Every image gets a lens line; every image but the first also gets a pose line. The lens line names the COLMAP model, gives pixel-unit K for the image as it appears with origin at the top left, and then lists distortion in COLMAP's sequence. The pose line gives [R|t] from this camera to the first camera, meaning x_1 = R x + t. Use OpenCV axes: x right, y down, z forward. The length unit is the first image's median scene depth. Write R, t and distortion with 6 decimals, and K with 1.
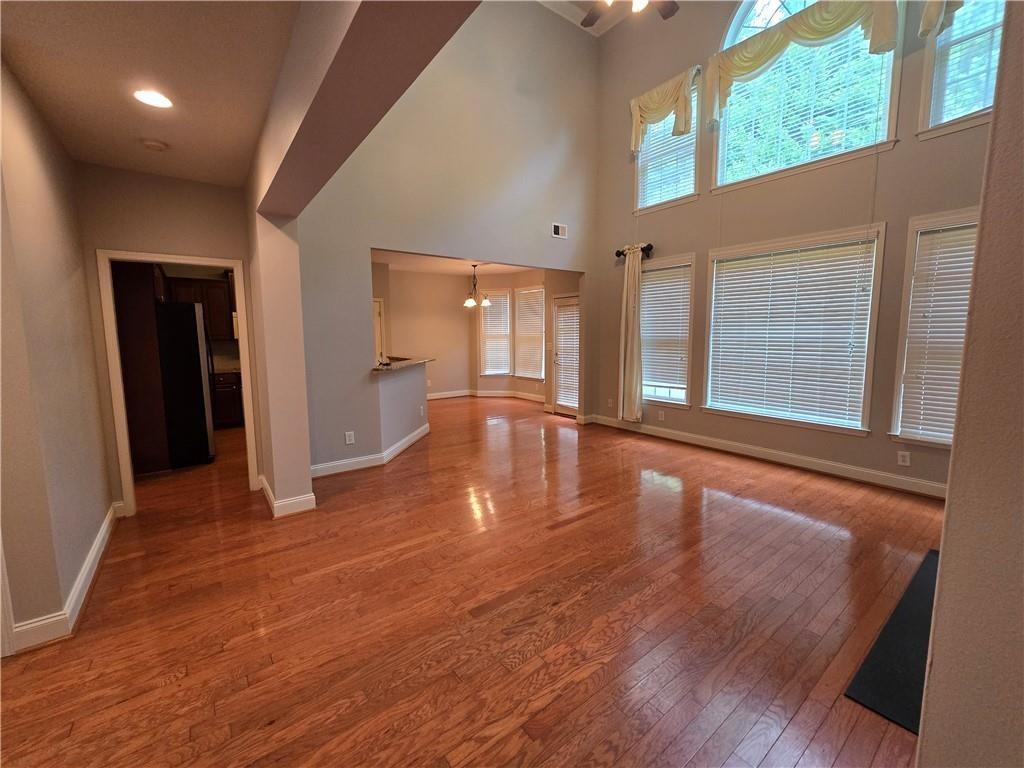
lens RADIAL K [[421.2, 0, 510.8], [0, 421.2, 374.8], [0, 0, 1]] dist [-0.006482, 0.002506]
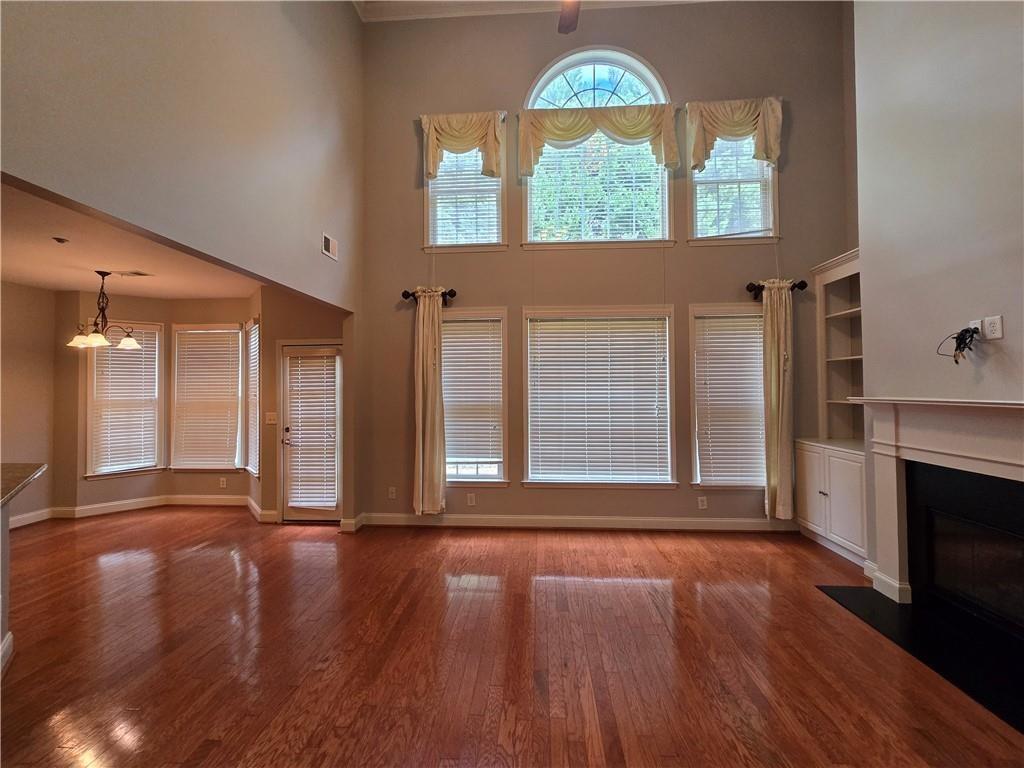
lens RADIAL K [[421.2, 0, 512.6], [0, 421.2, 378.5], [0, 0, 1]] dist [-0.006482, 0.002506]
pose [[0.653796, 0.022612, 0.756333, -0.208231], [0.076920, 0.992389, -0.096161, -0.049746], [-0.752751, 0.121047, 0.647081, 0.397860]]
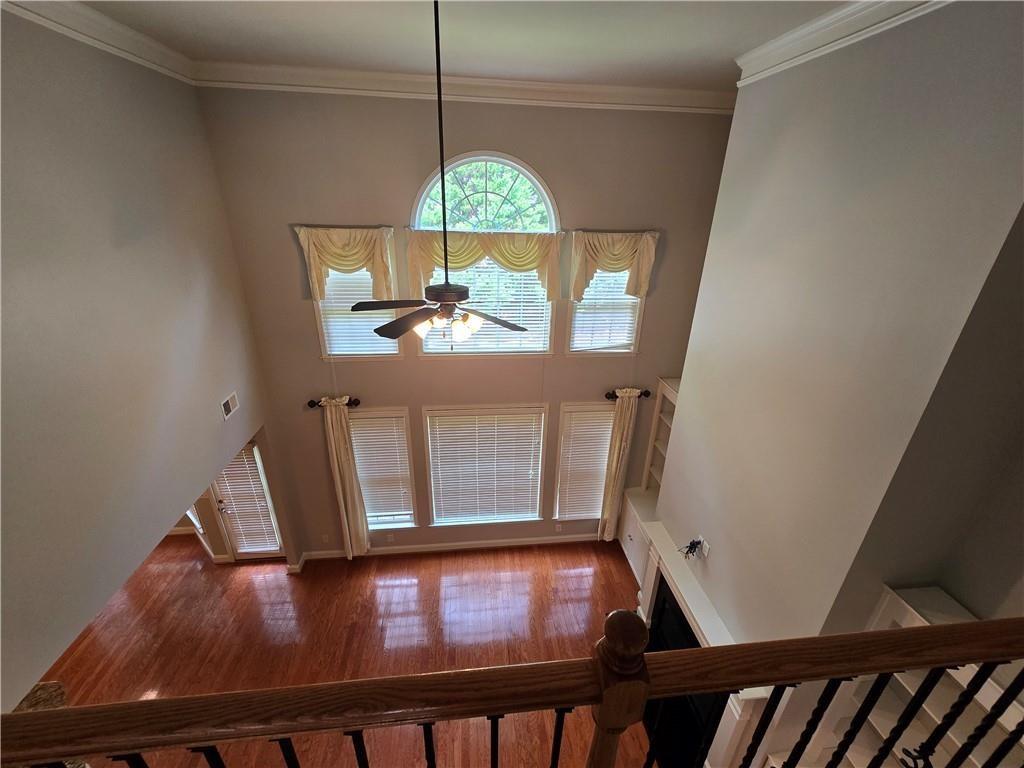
lens RADIAL K [[421.2, 0, 517.4], [0, 421.2, 377.6], [0, 0, 1]] dist [-0.006482, 0.002506]
pose [[0.505829, -0.319354, 0.801342, -0.203063], [0.057133, 0.939312, 0.338274, -0.633051], [-0.860740, -0.125326, 0.493377, 0.257634]]
